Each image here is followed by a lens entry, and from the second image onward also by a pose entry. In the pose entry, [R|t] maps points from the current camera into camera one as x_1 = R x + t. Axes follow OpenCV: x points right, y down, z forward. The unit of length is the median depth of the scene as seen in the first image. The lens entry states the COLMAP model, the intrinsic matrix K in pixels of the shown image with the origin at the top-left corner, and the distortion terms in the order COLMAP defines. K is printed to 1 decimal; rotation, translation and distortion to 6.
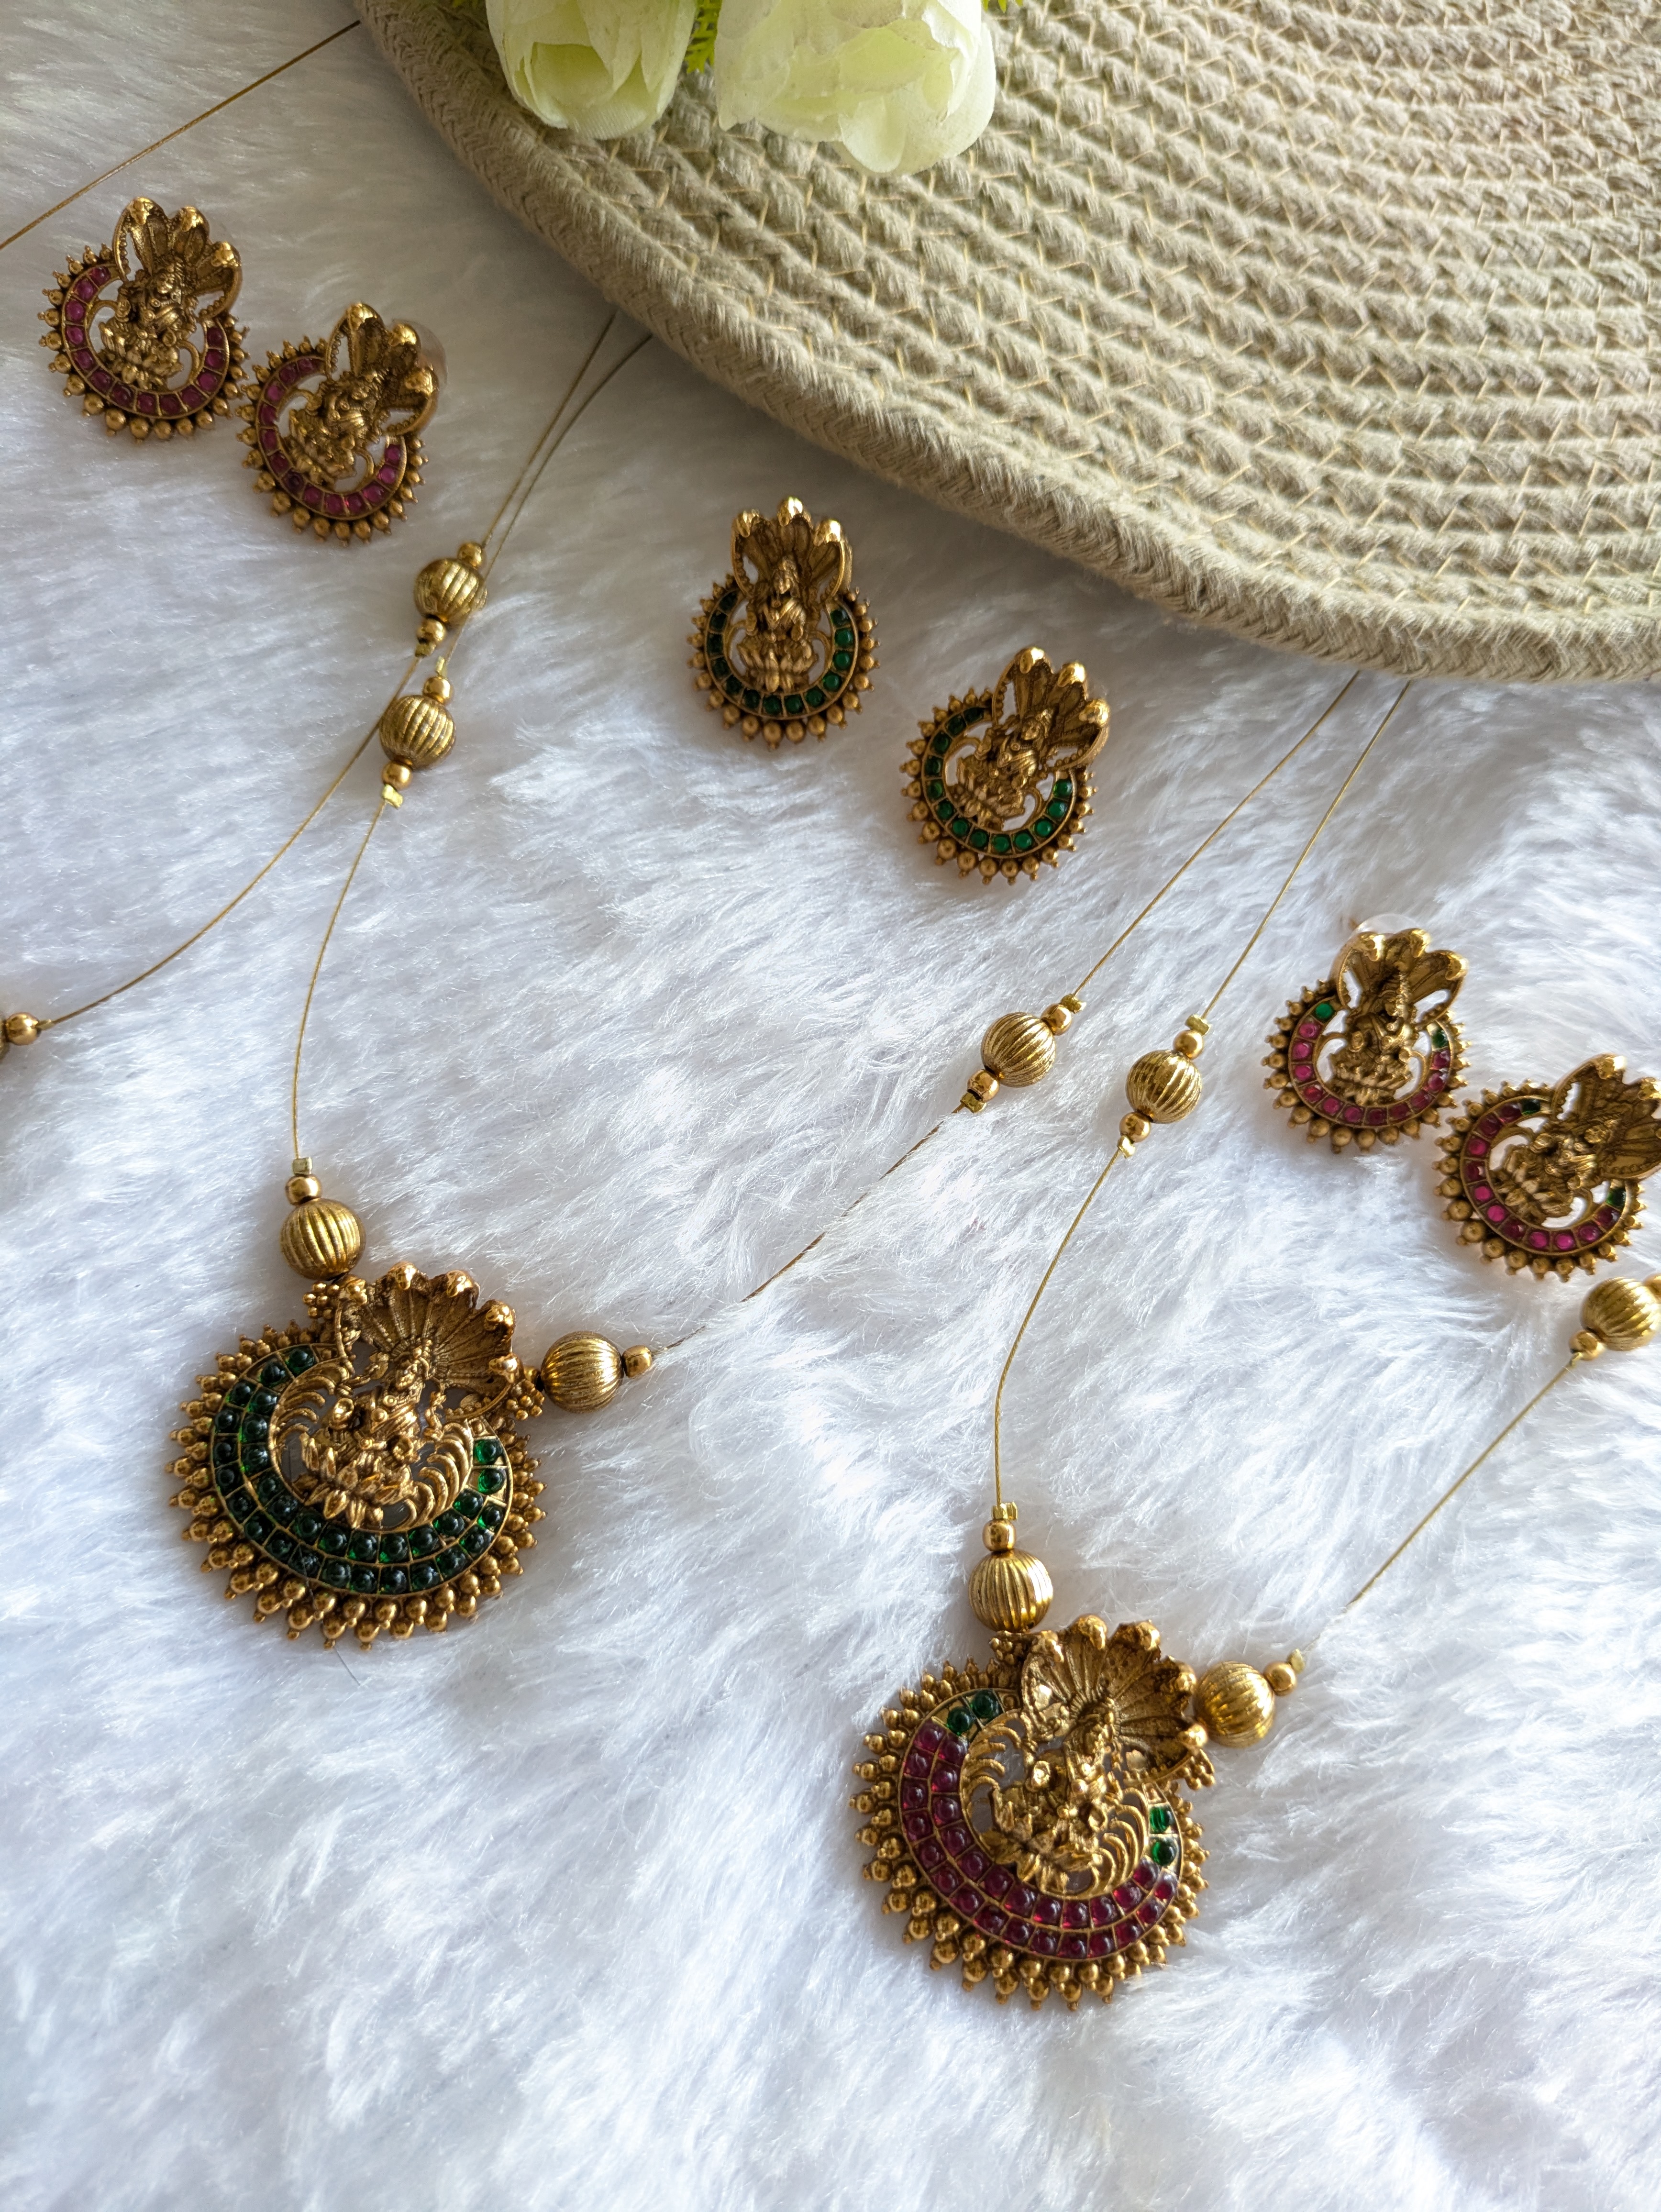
lens RADIAL K [[1656.5, 0, 873.3], [0, 1656.5, 1112.2], [0, 0, 1]] dist [0.003128, -0.017855]
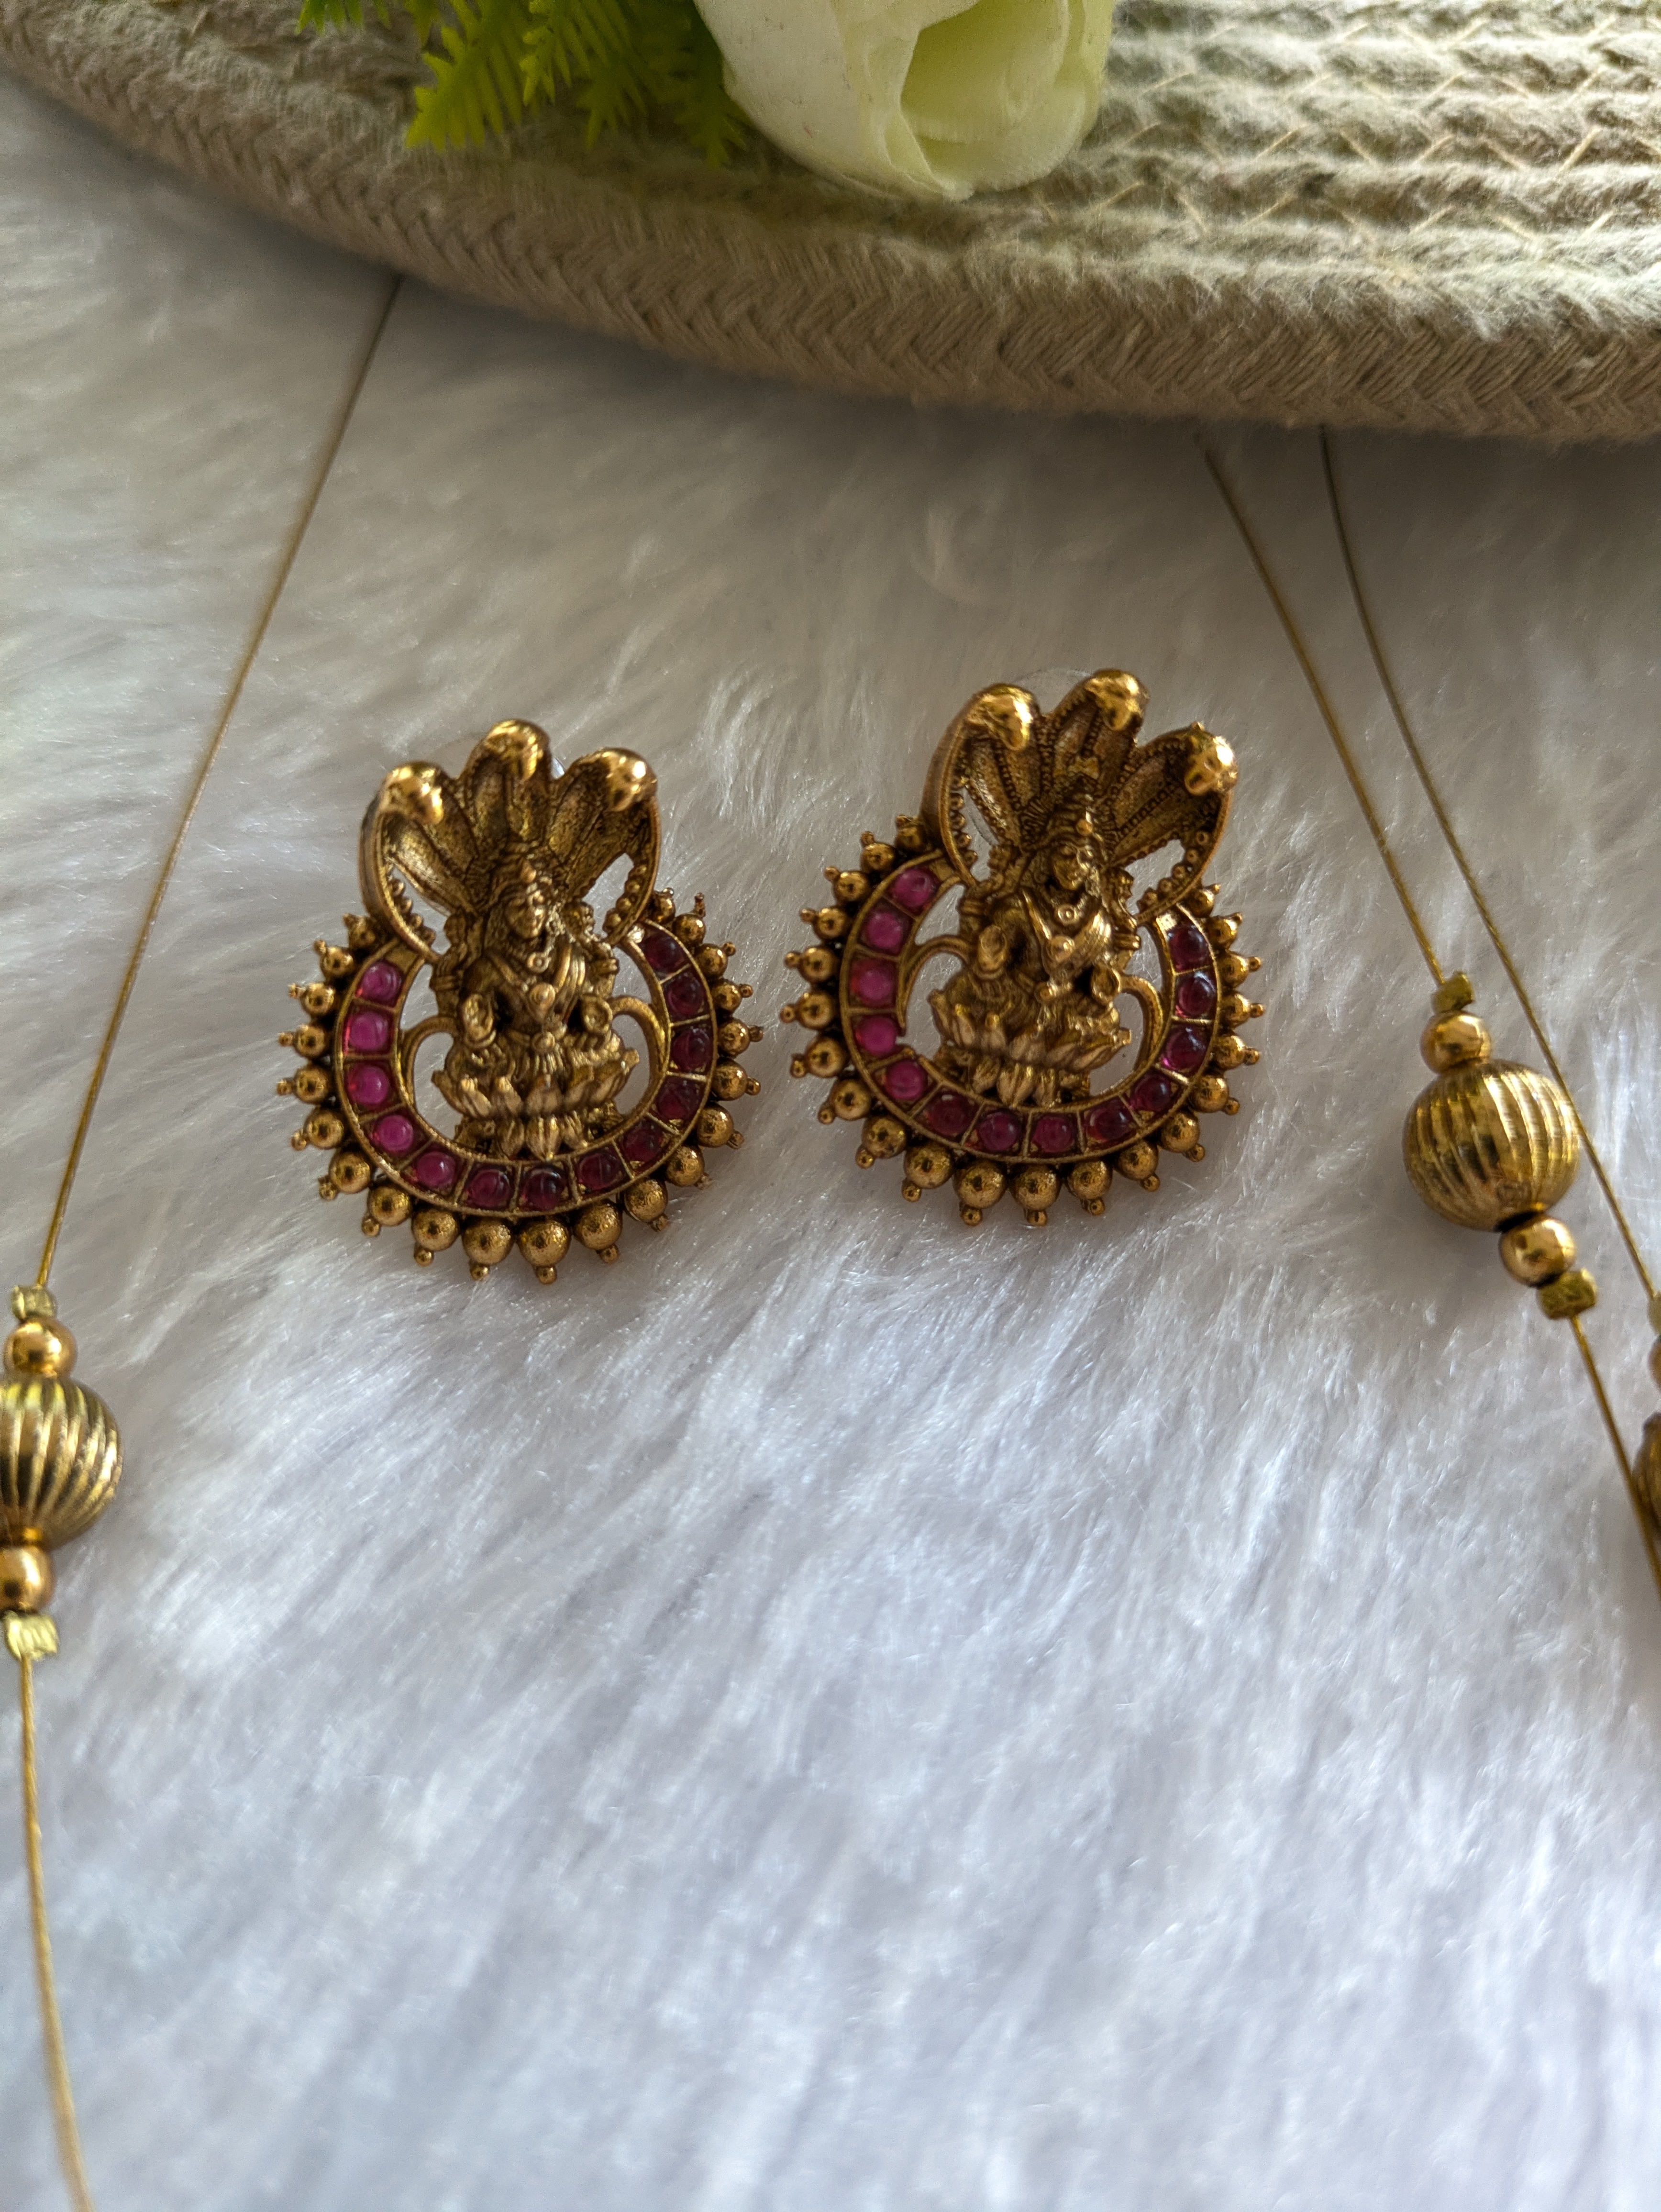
lens RADIAL K [[1656.5, 0, 861.1], [0, 1656.5, 1159.0], [0, 0, 1]] dist [0.003128, -0.017855]
pose [[0.828806, -0.556563, 0.057608, -0.419173], [0.559384, 0.826579, -0.062099, -0.378655], [-0.013056, 0.083693, 0.996406, 0.589713]]
